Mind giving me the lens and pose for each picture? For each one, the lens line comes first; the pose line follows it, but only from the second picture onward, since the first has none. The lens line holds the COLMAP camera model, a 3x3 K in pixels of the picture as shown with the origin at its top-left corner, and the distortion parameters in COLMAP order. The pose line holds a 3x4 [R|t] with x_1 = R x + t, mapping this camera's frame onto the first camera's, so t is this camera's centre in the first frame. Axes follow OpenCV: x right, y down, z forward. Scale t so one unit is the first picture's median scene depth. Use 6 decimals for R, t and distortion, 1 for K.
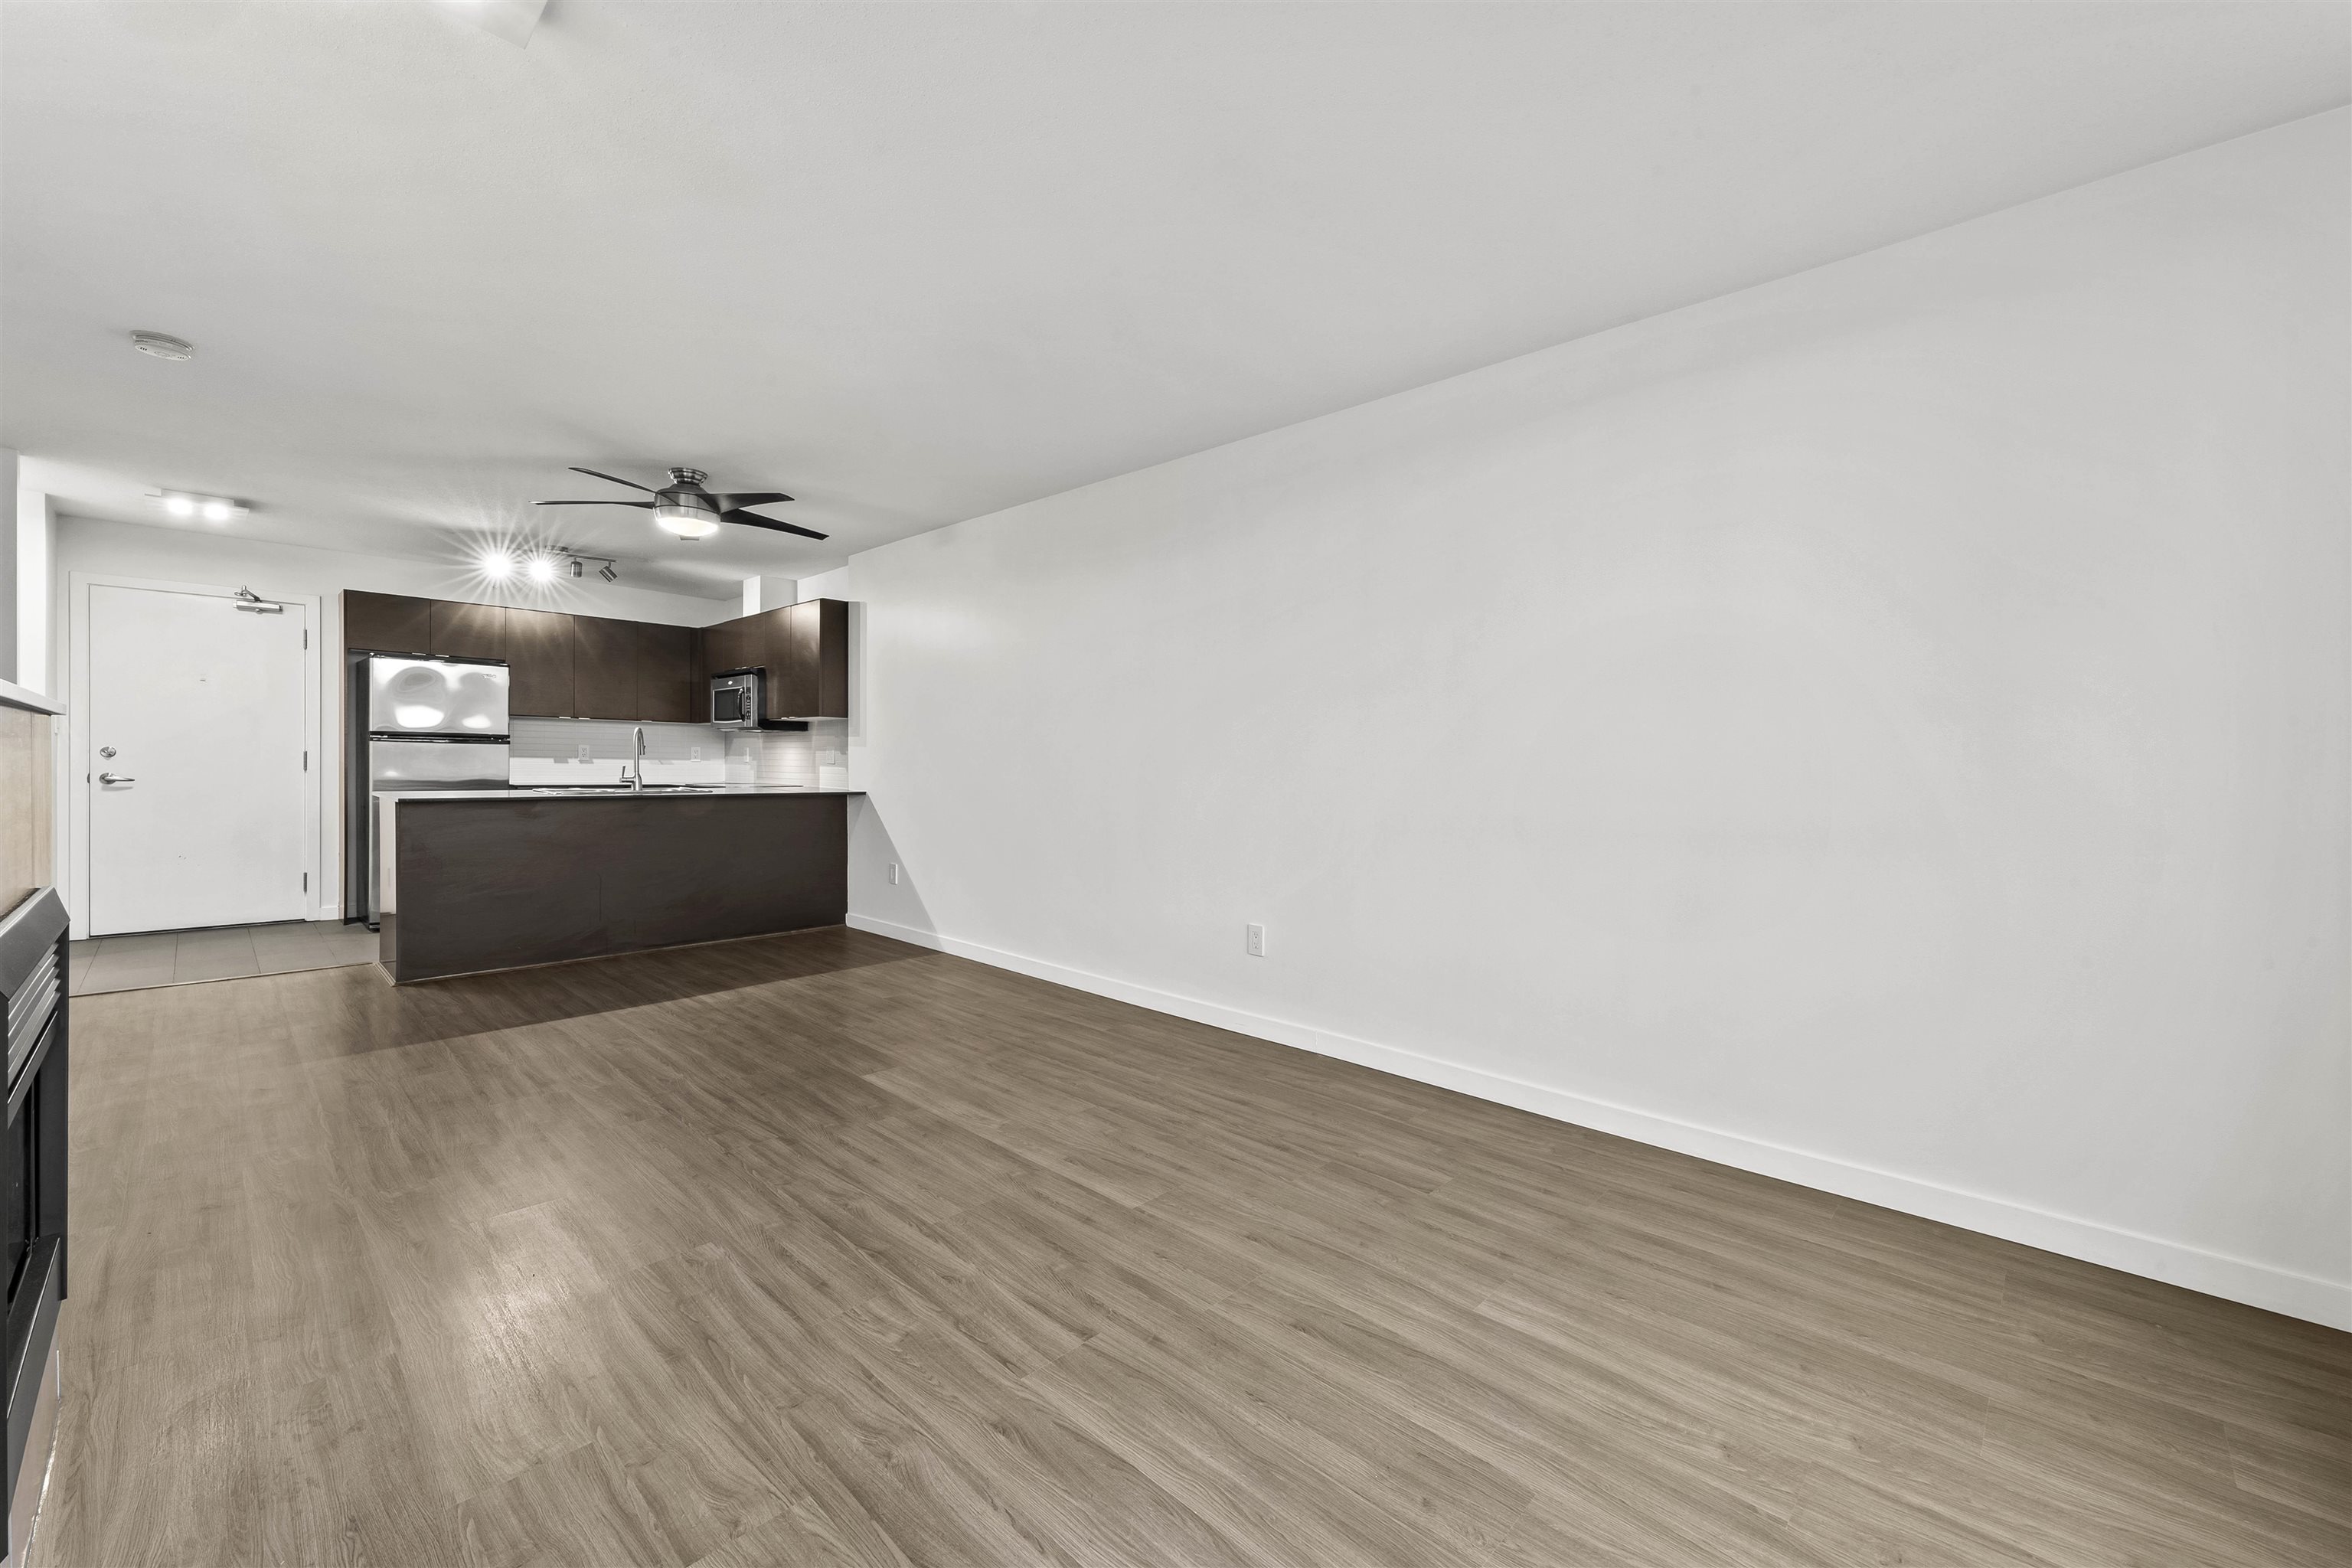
lens RADIAL K [[938.9, 0, 1157.0], [0, 938.9, 771.5], [0, 0, 1]] dist [-0.003914, 0.000101]
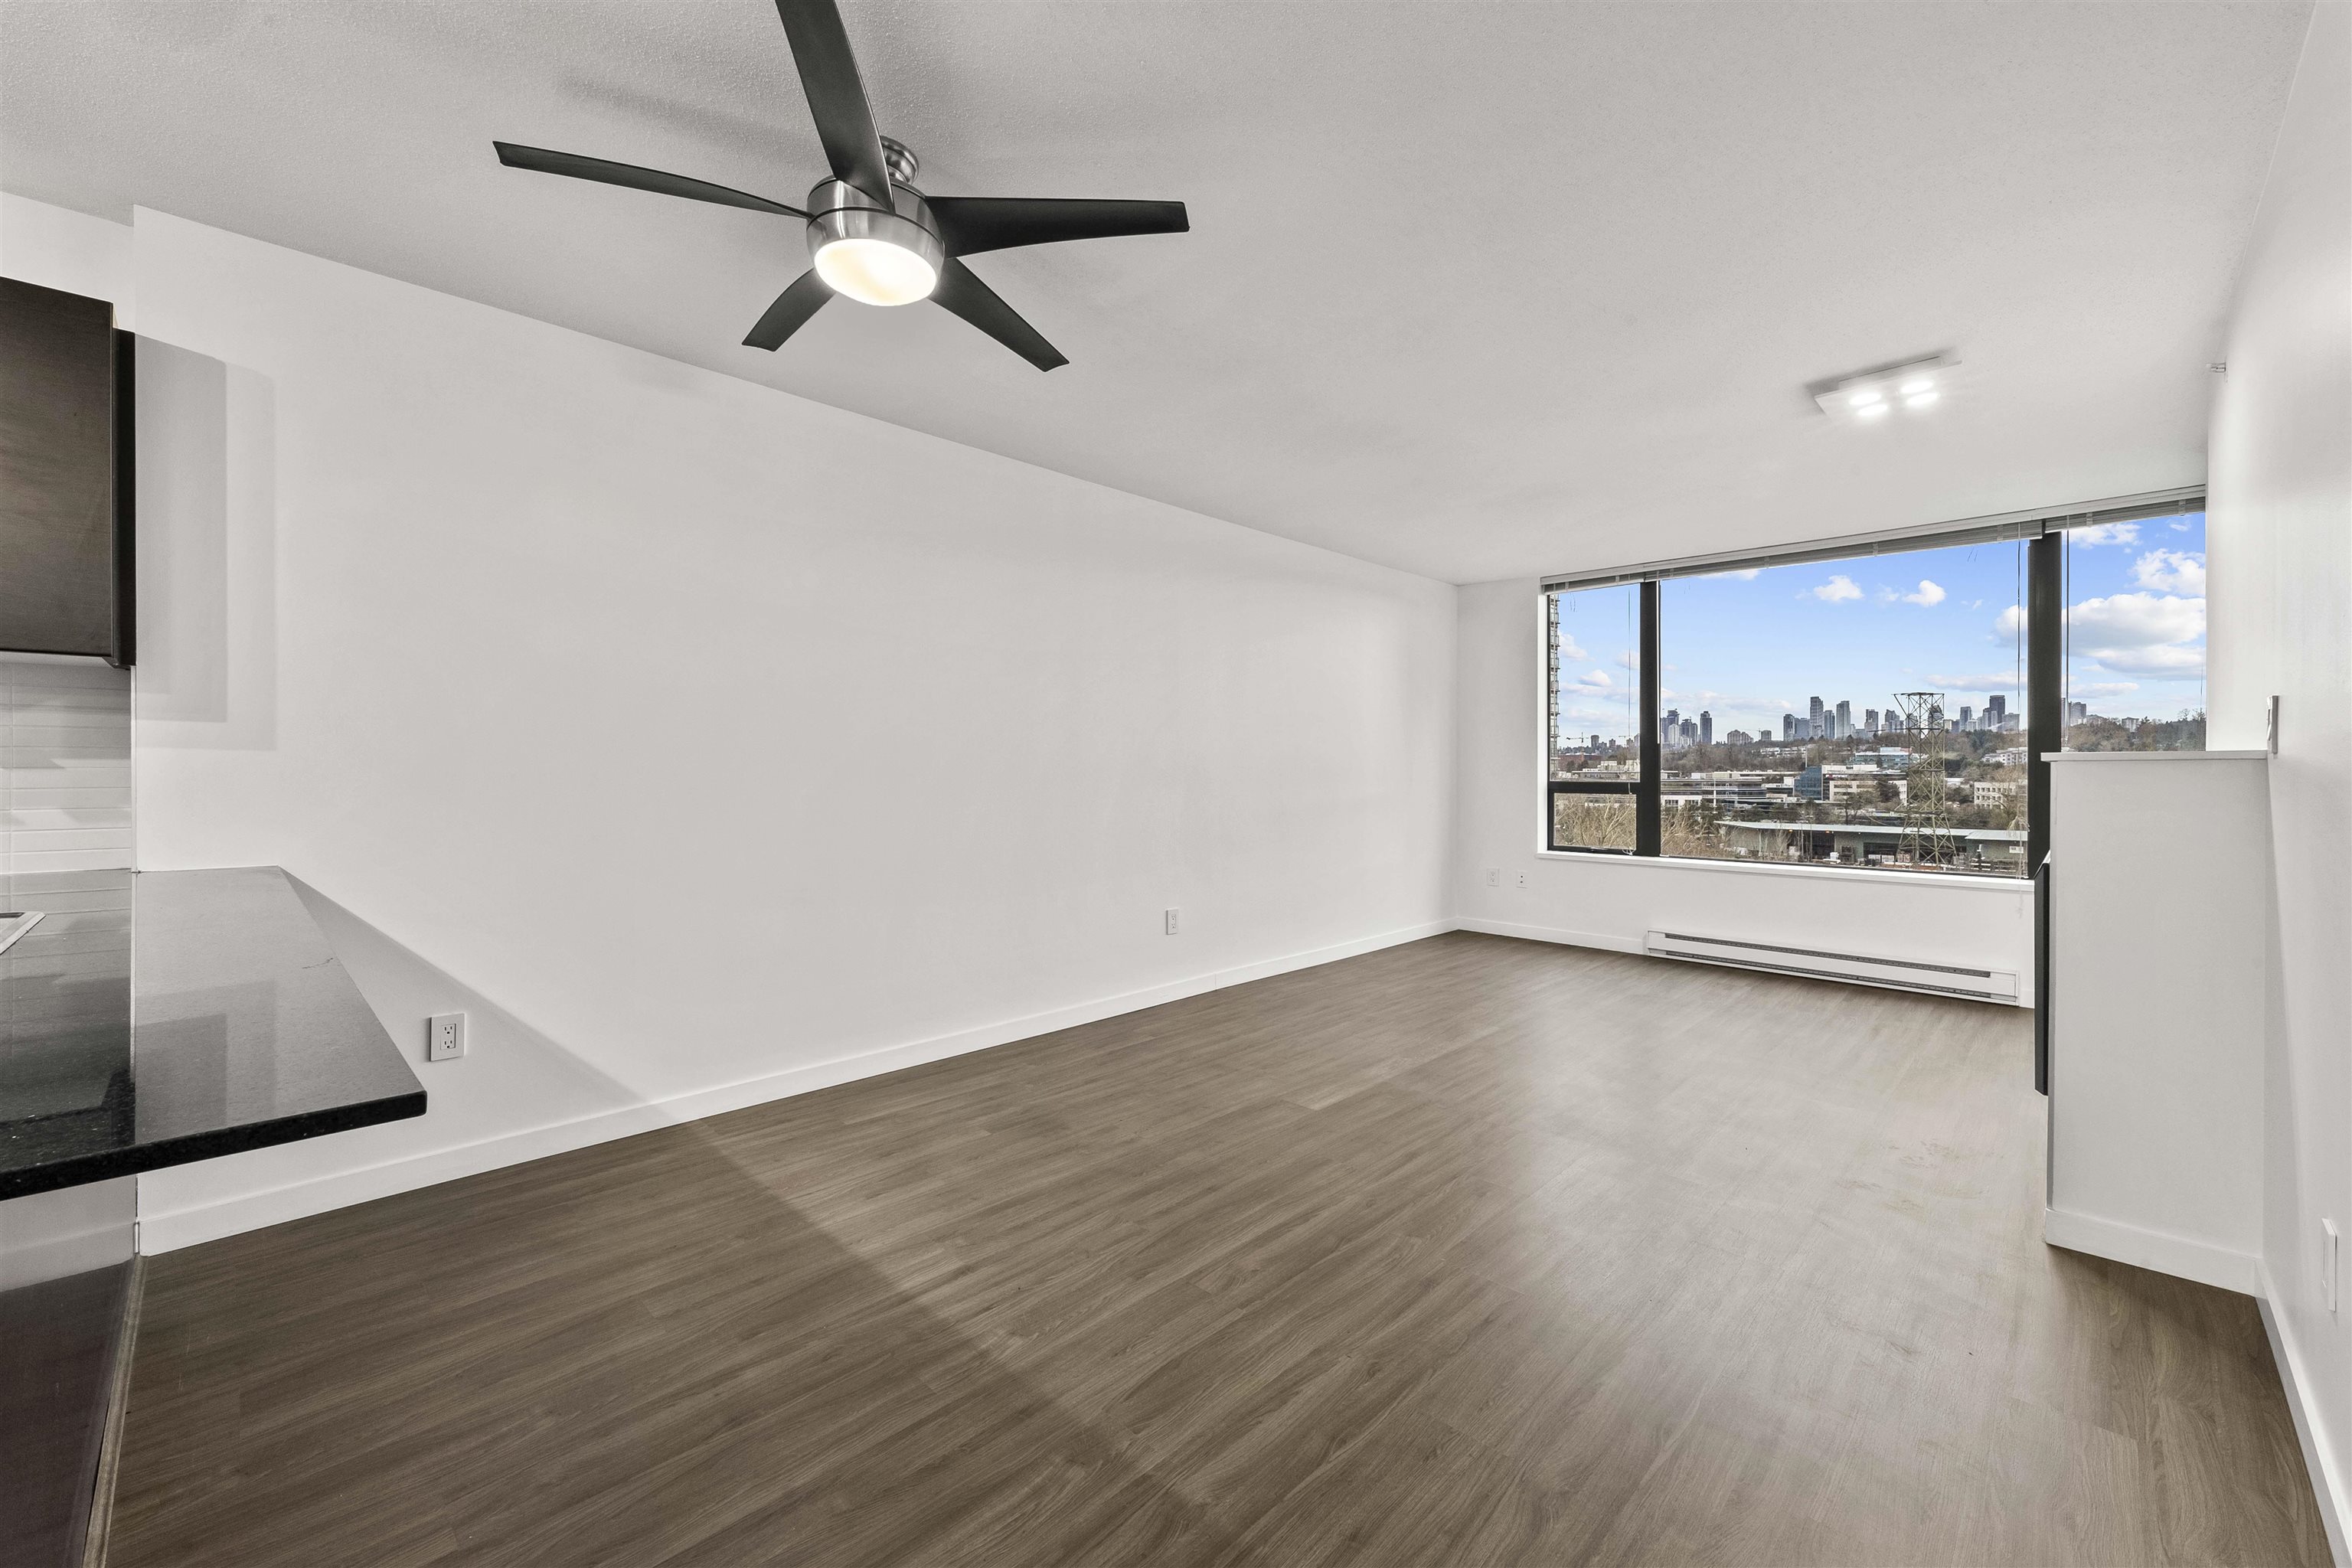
lens RADIAL K [[938.9, 0, 1187.5], [0, 938.9, 767.1], [0, 0, 1]] dist [-0.003914, 0.000101]
pose [[-0.001358, -0.009322, 0.999956, -0.878233], [0.007512, 0.999928, 0.009332, -0.024225], [-0.999971, 0.007524, -0.001287, 0.781073]]
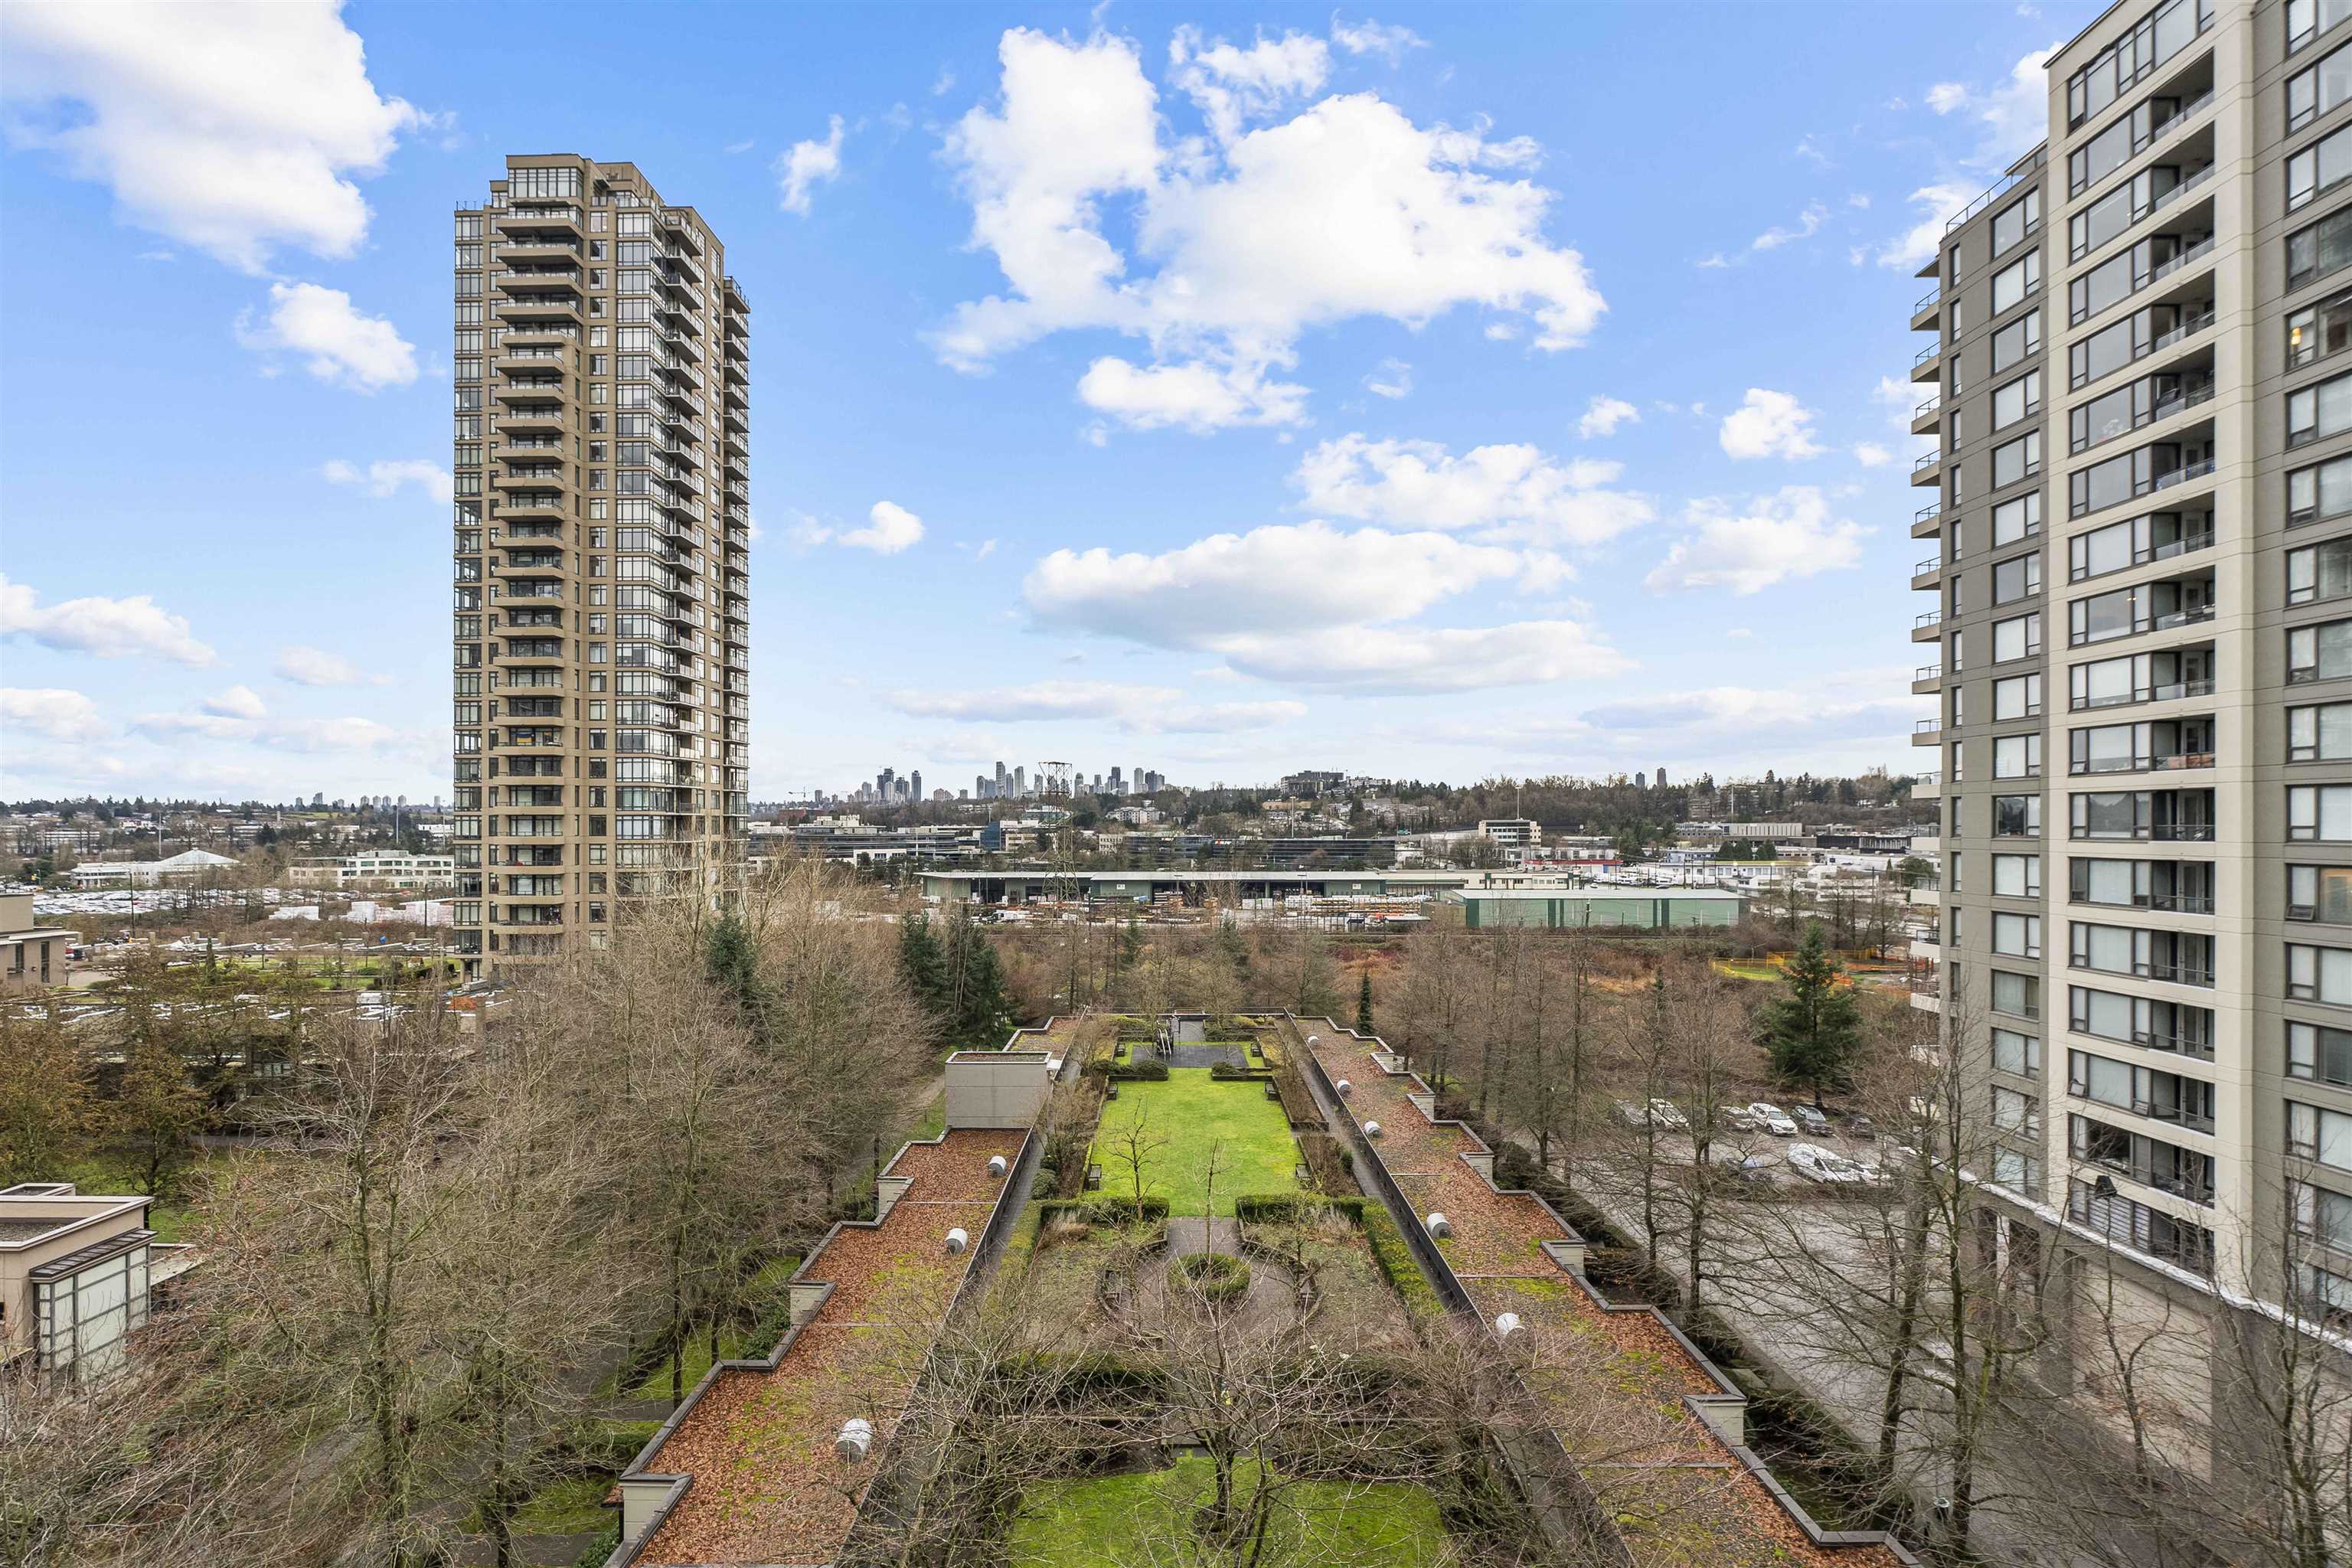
lens RADIAL K [[938.9, 0, 1152.1], [0, 938.9, 822.9], [0, 0, 1]] dist [-0.003914, 0.000101]
pose [[-0.684261, -0.010023, 0.729168, 0.012294], [-0.000882, 0.999916, 0.012917, -0.097119], [-0.729236, 0.008195, -0.684213, -0.949264]]
